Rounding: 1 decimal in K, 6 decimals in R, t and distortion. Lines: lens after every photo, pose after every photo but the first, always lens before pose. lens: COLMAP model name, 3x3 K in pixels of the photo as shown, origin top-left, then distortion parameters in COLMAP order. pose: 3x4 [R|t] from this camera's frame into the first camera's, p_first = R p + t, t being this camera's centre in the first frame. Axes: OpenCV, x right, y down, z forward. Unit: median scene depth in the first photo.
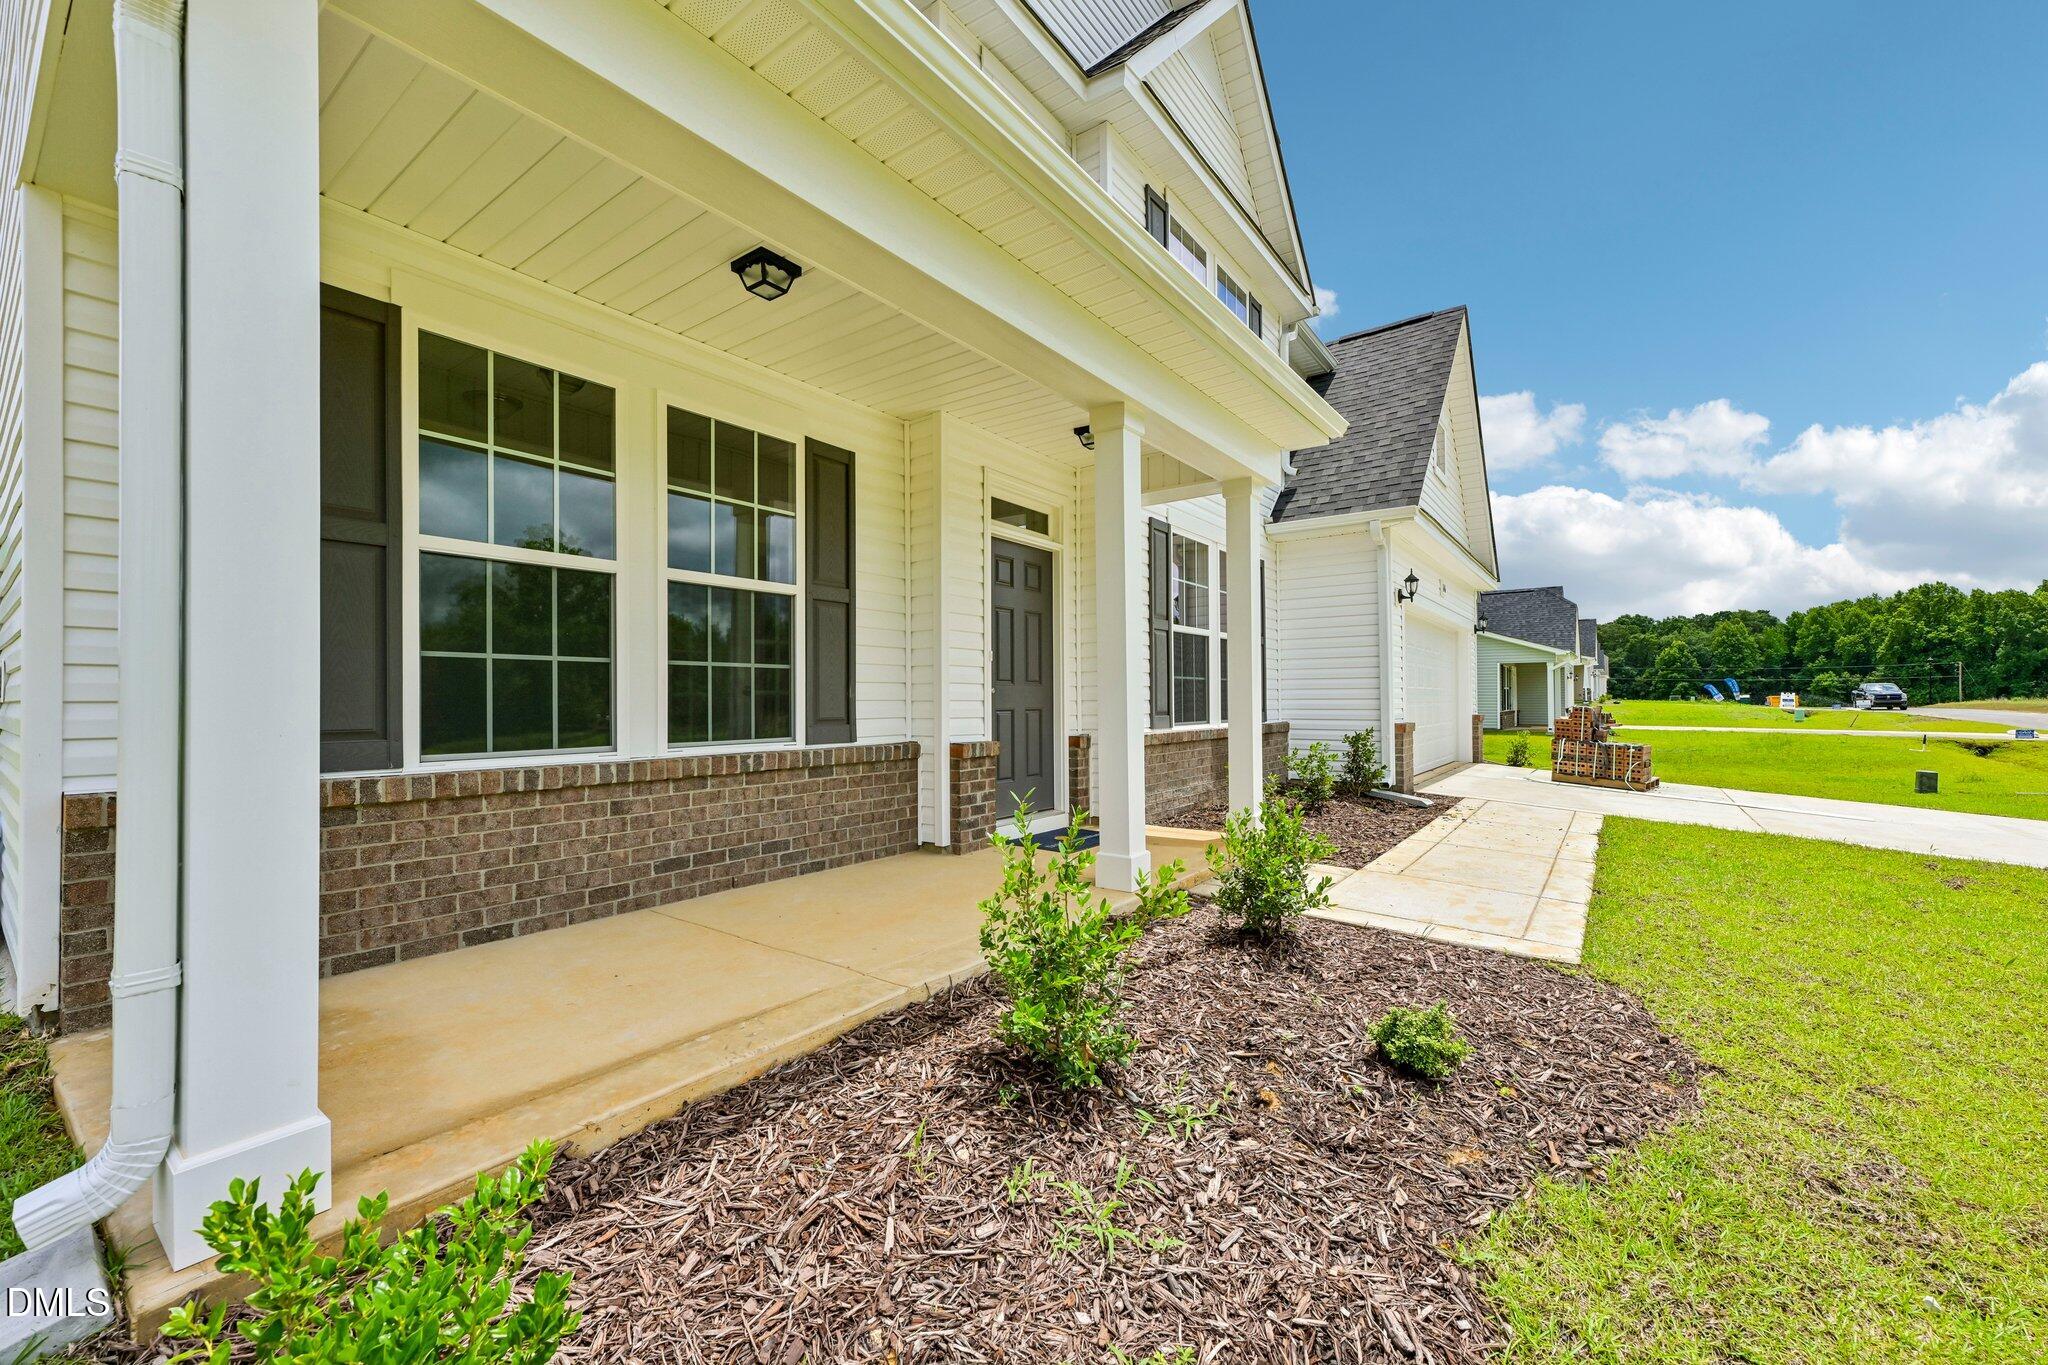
lens RADIAL K [[822.7, 0, 1022.0], [0, 822.7, 692.4], [0, 0, 1]] dist [0.004347, 0.000174]
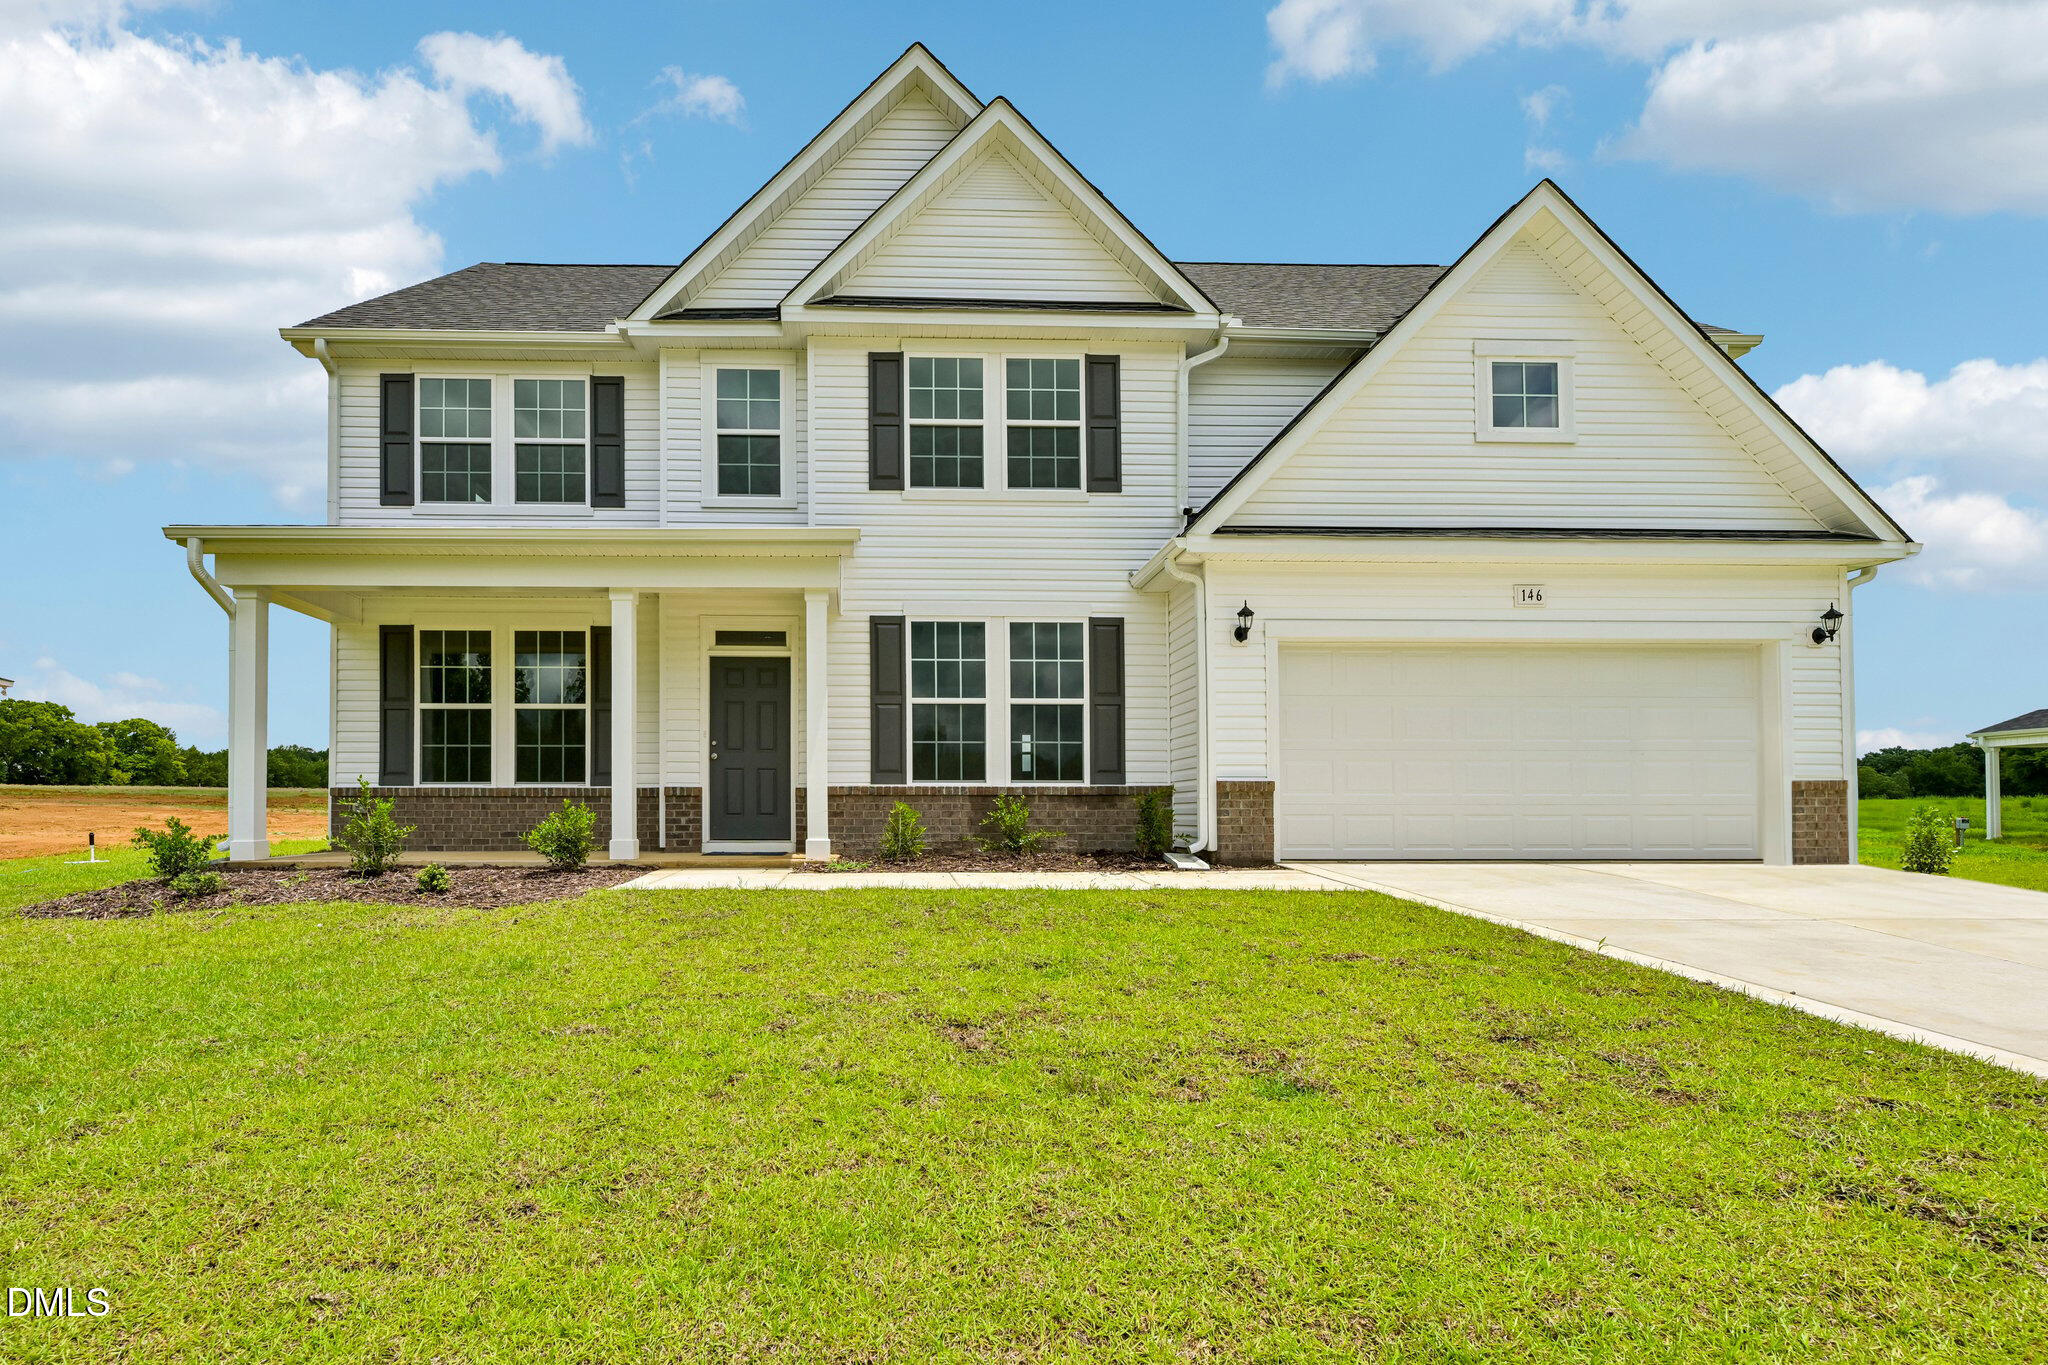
lens RADIAL K [[854.2, 0, 884.0], [0, 854.2, 768.1], [0, 0, 1]] dist [0.001042, -0.000364]
pose [[0.625377, -0.006833, -0.780293, 1.625229], [0.009642, 0.999953, -0.001030, 0.029734], [0.780263, -0.006880, 0.625414, 0.264098]]
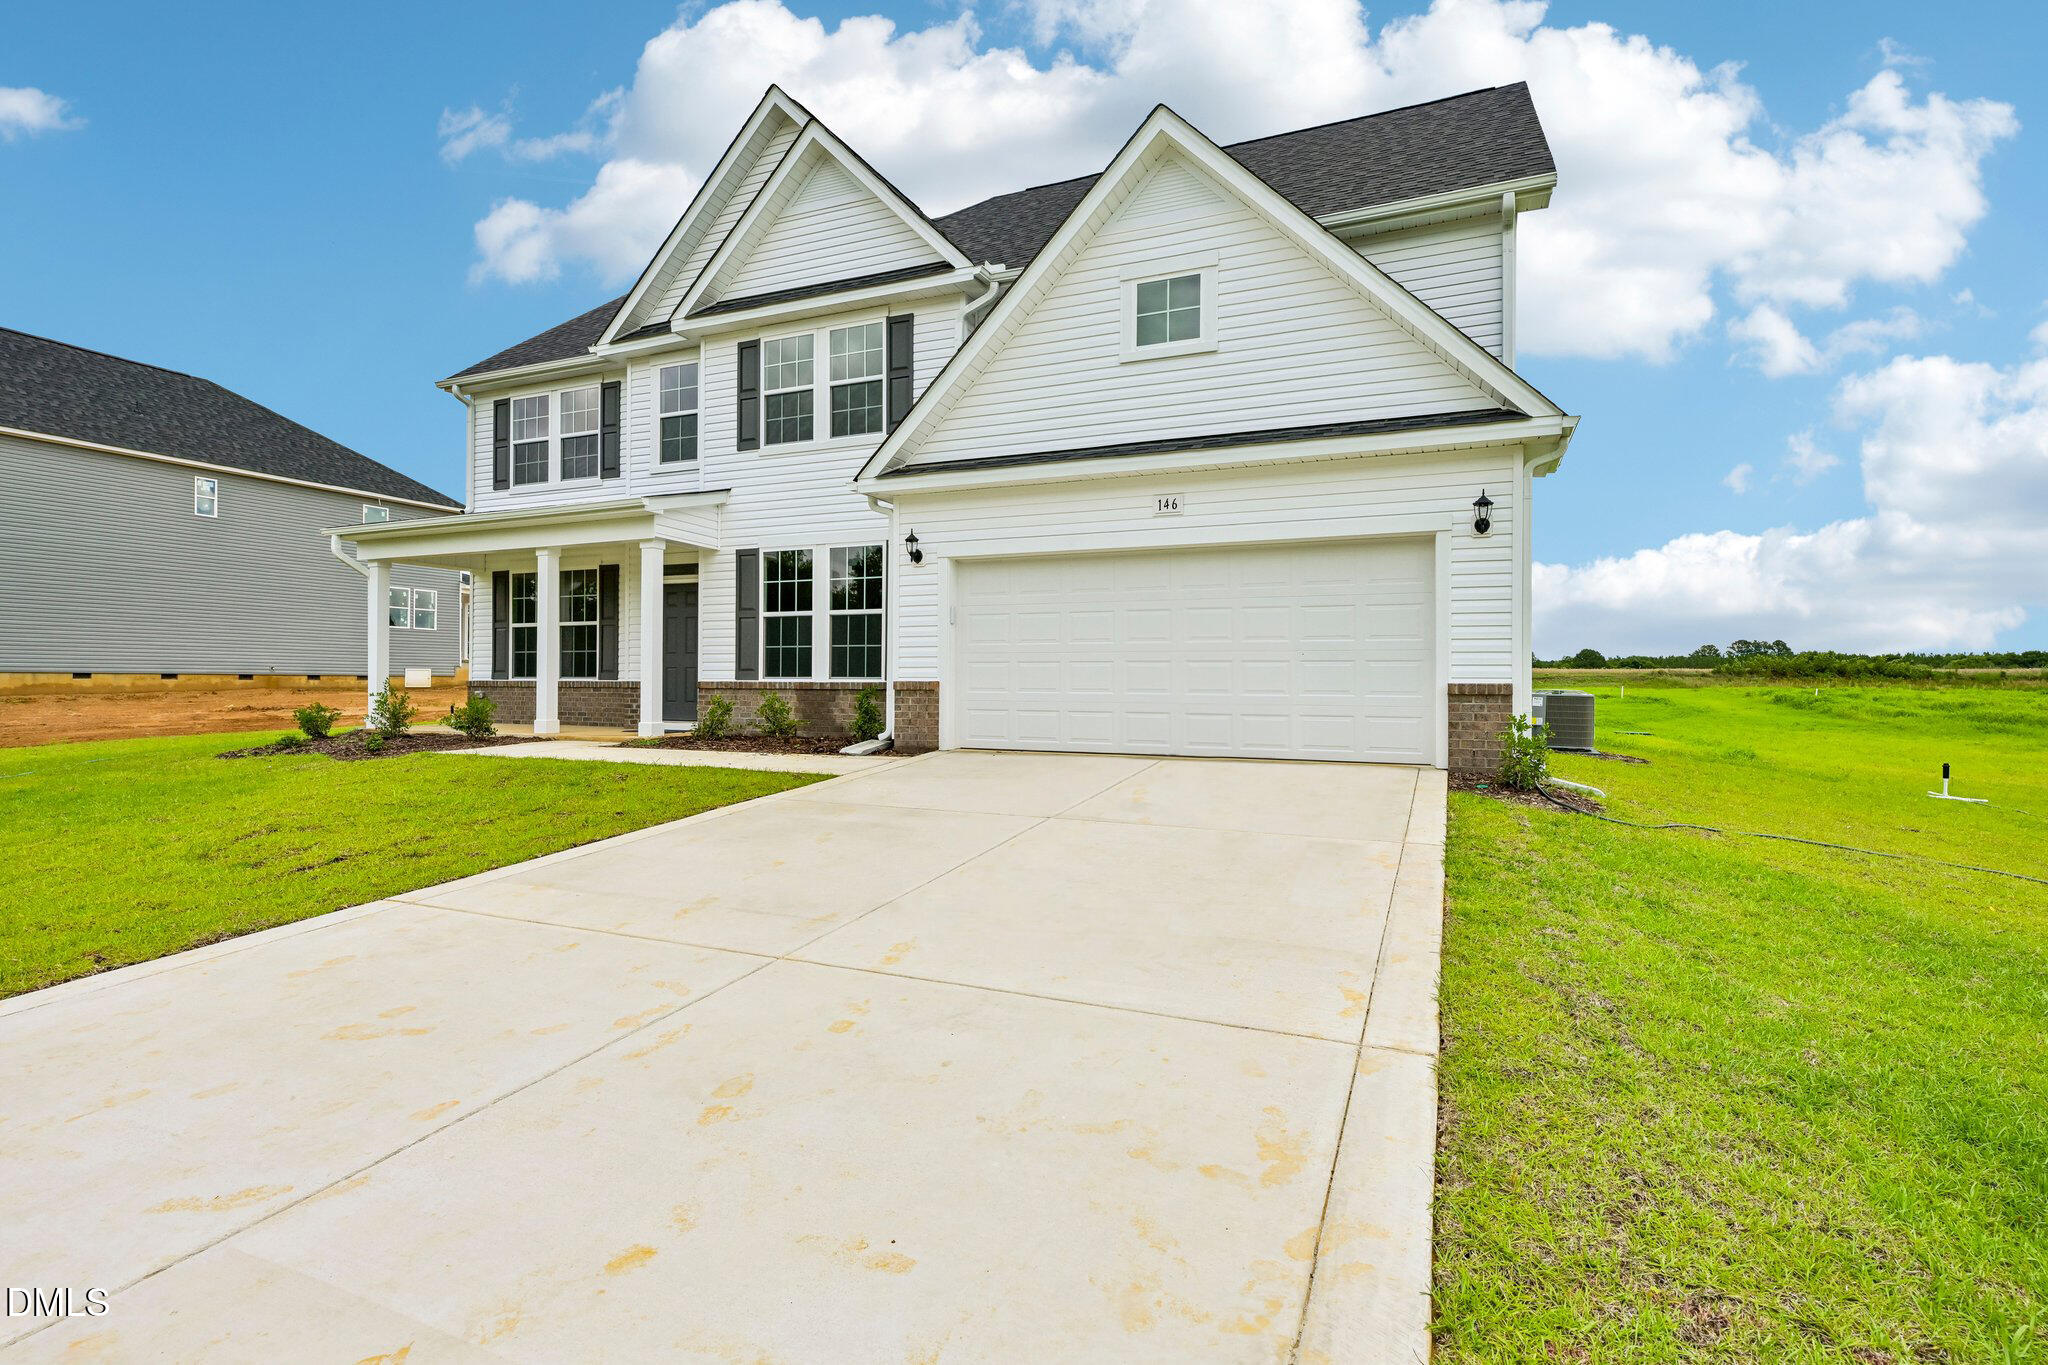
lens RADIAL K [[903.7, 0, 1038.3], [0, 903.7, 675.2], [0, 0, 1]] dist [-0.001126, 0.000348]
pose [[0.262253, 0.006118, -0.964980, 2.771092], [0.008835, 0.999923, 0.008741, 0.032721], [0.964959, -0.010818, 0.262178, 1.504718]]
